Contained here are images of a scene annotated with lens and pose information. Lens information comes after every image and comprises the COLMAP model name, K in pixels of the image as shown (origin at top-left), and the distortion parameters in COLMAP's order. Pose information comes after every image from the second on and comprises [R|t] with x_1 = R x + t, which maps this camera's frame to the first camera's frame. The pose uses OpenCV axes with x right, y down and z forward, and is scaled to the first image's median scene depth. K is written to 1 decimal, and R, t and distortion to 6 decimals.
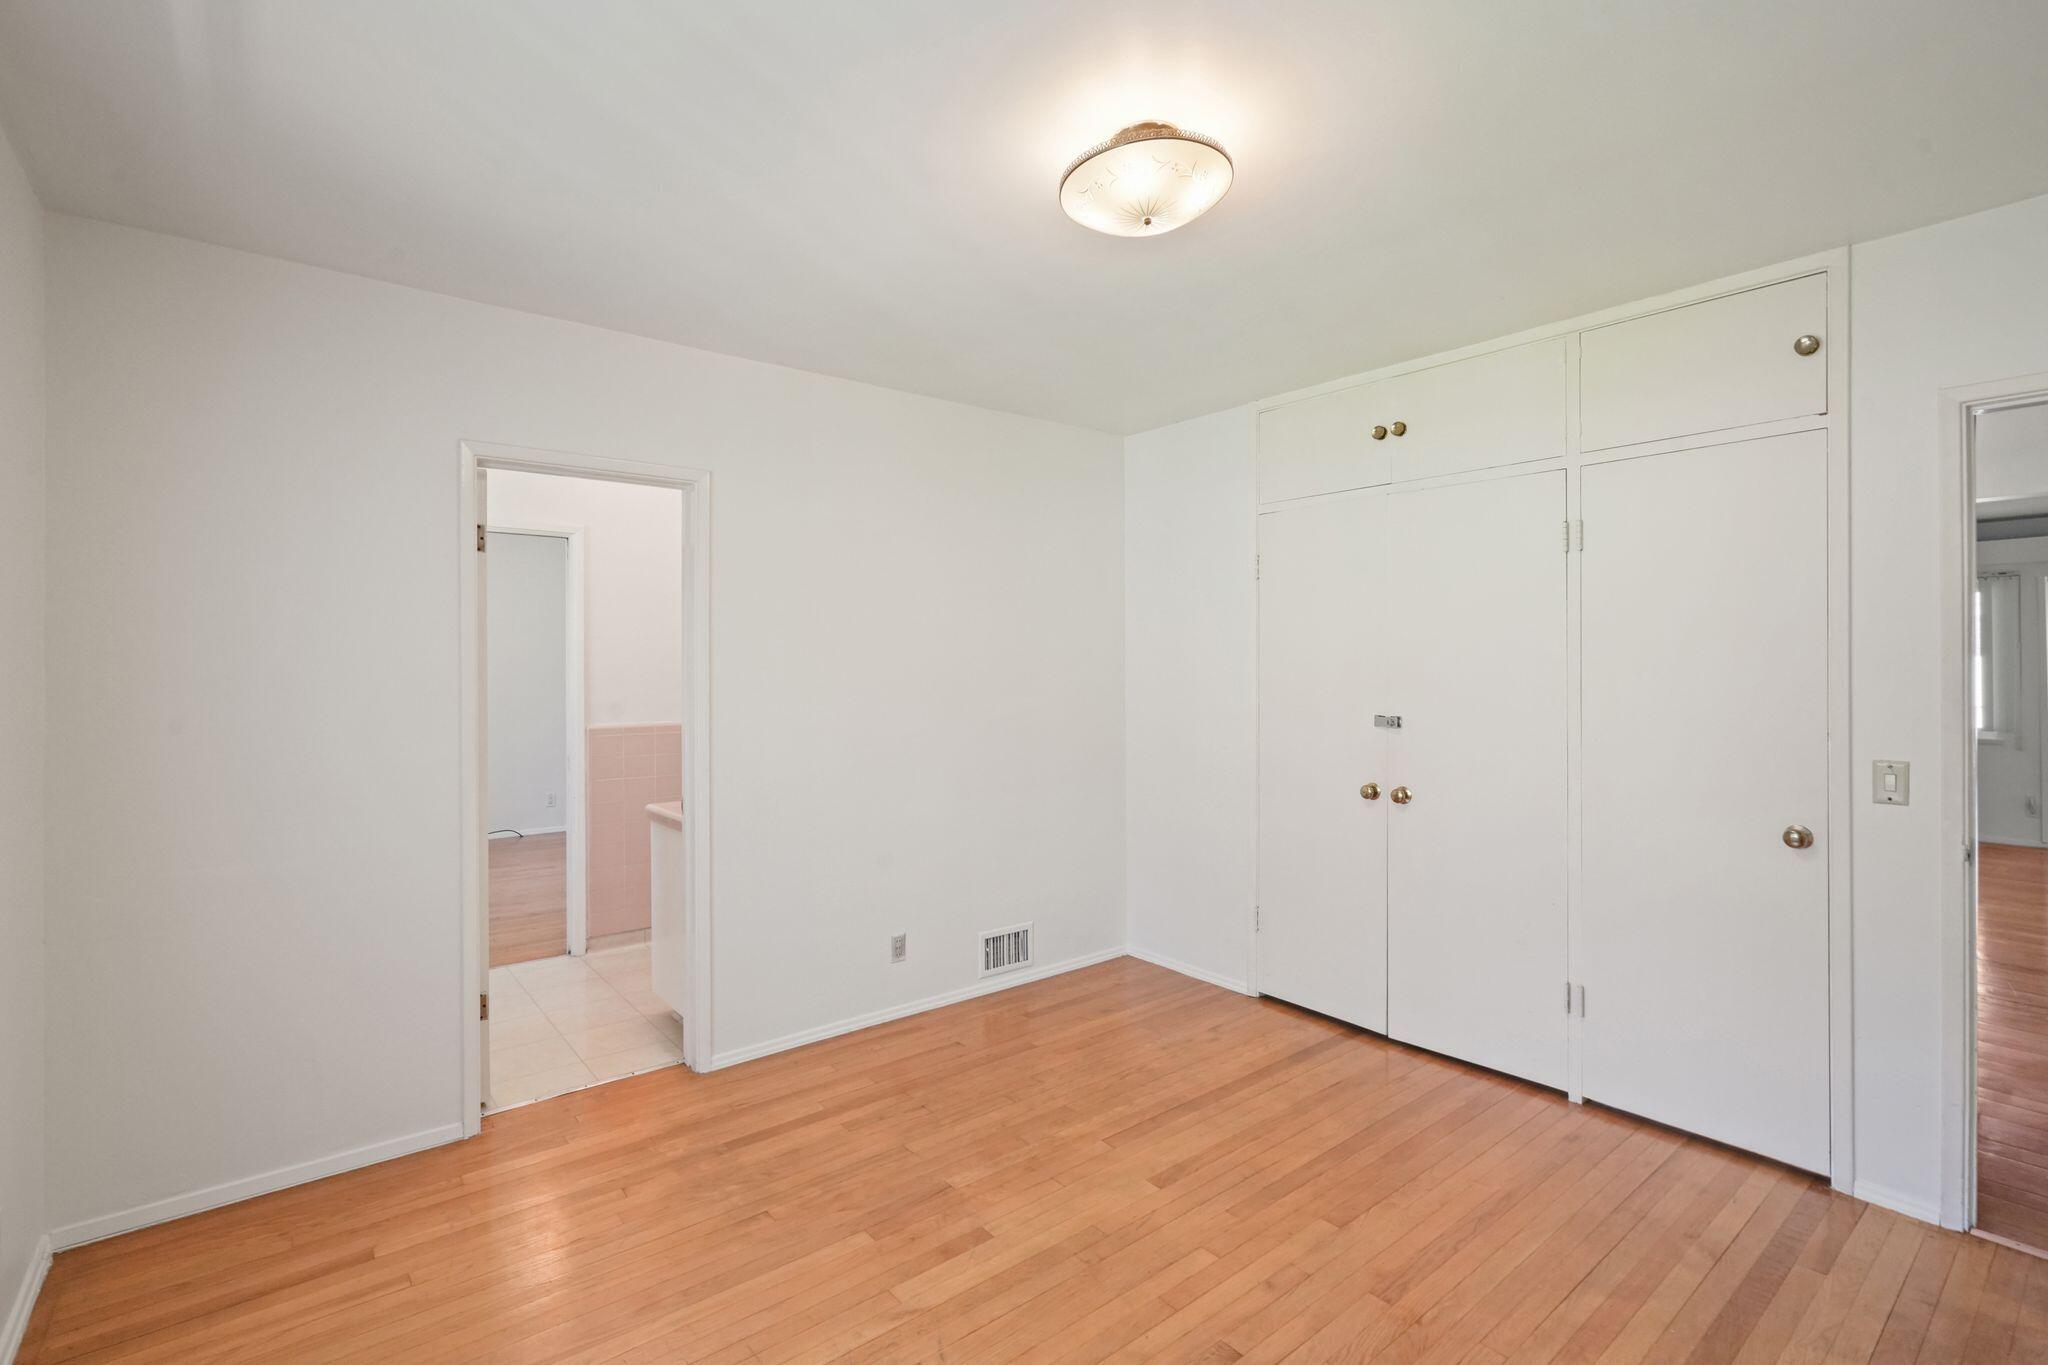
lens RADIAL K [[925.4, 0, 1020.5], [0, 925.4, 667.3], [0, 0, 1]] dist [-0.003488, 0.000774]
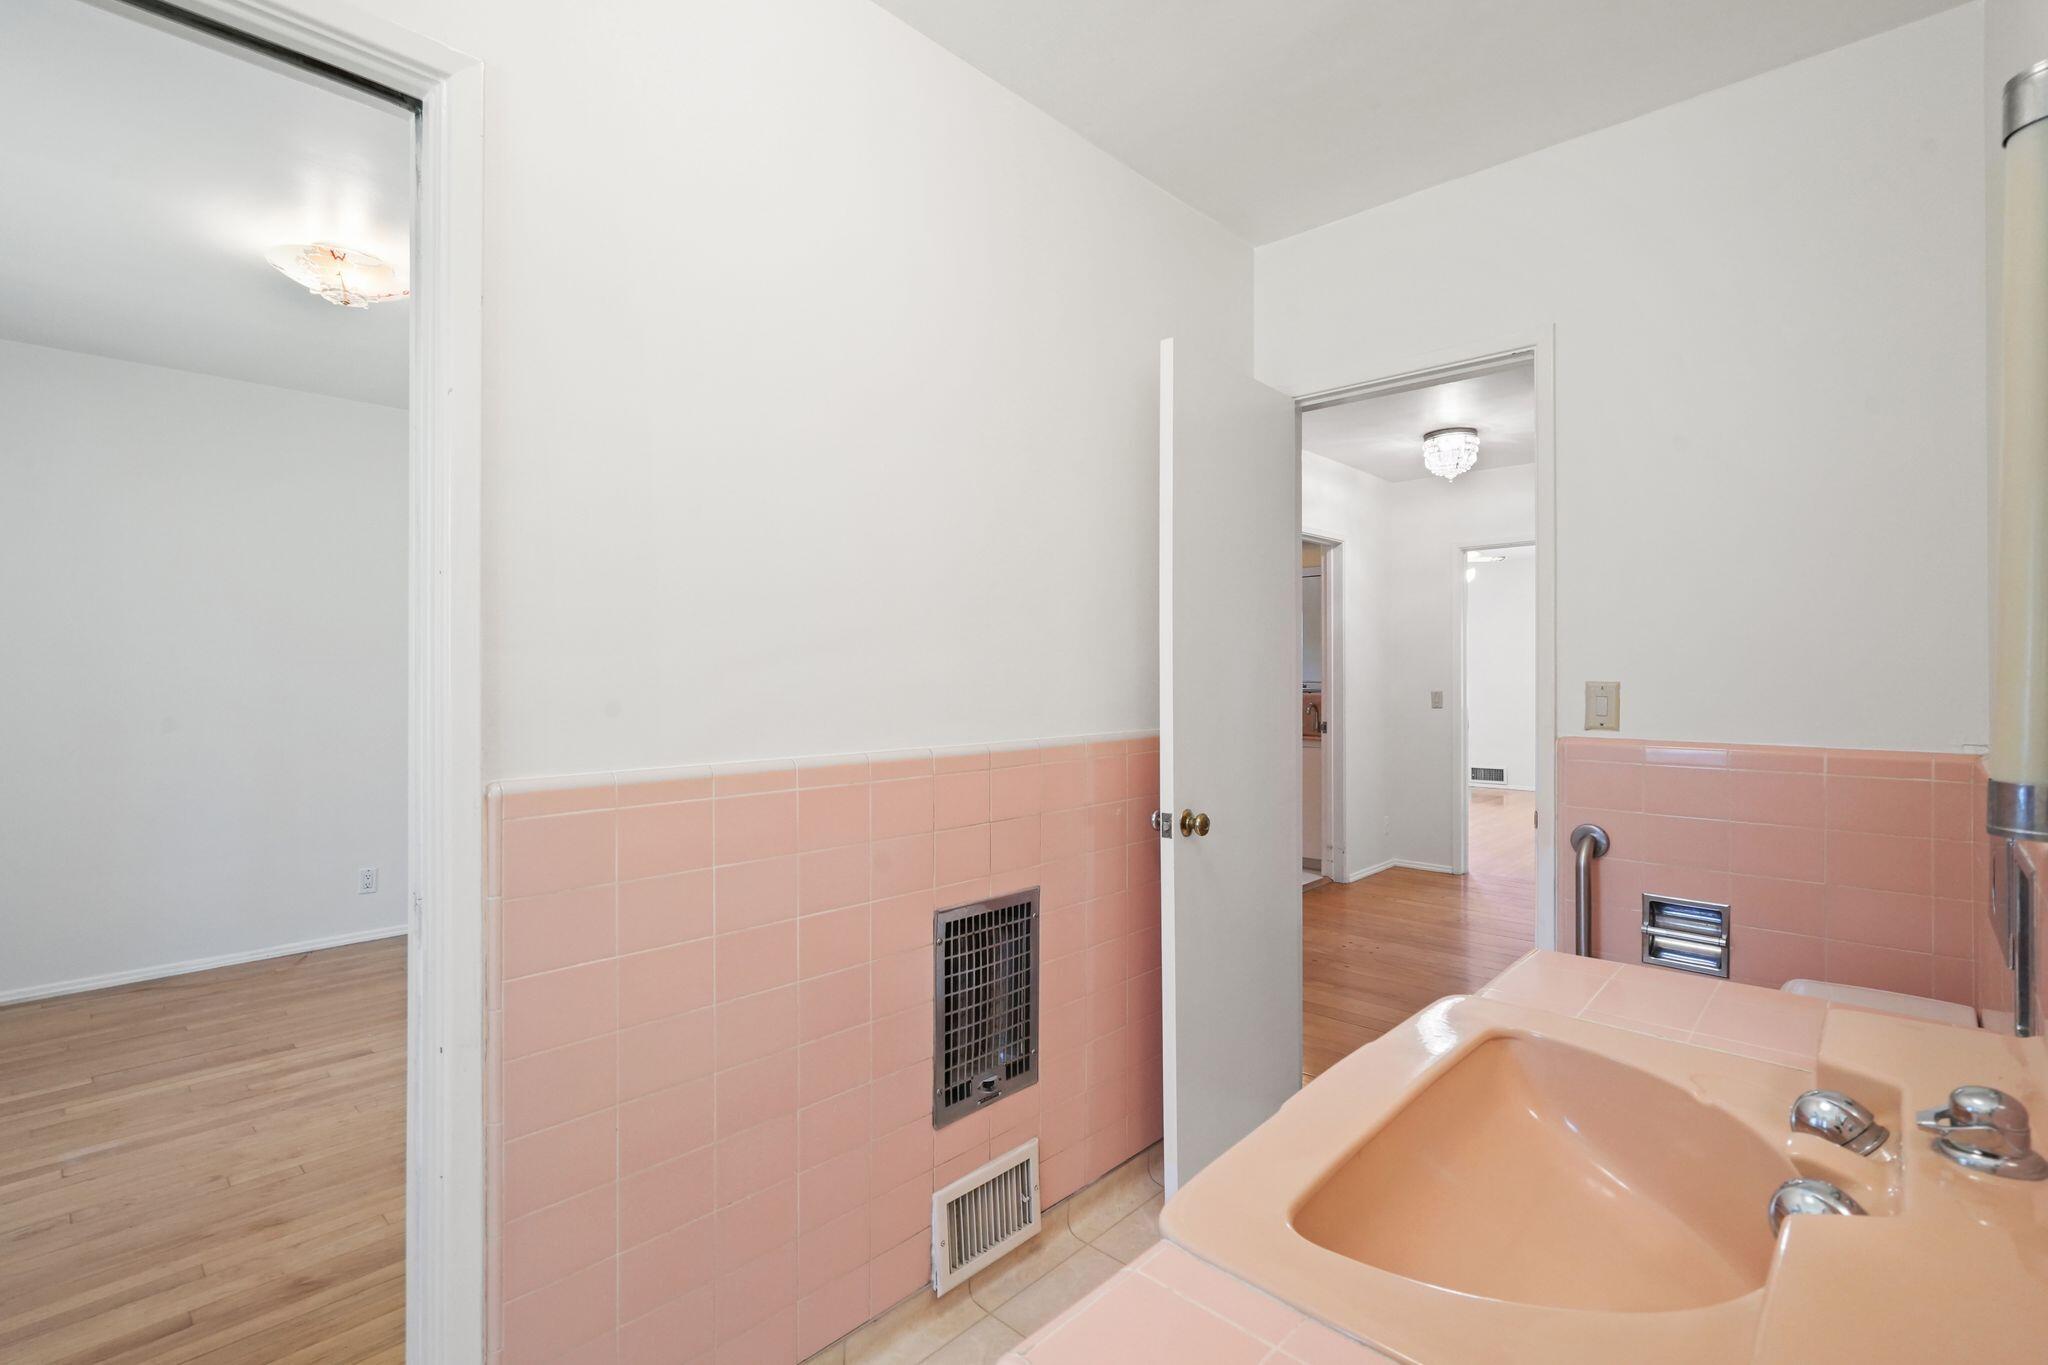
lens RADIAL K [[925.4, 0, 1020.5], [0, 925.4, 667.3], [0, 0, 1]] dist [-0.003488, 0.000774]
pose [[0.991039, 0.006380, 0.133420, -0.334696], [-0.006889, 0.999971, 0.003353, 0.024366], [-0.133395, -0.004242, 0.991054, 0.676327]]
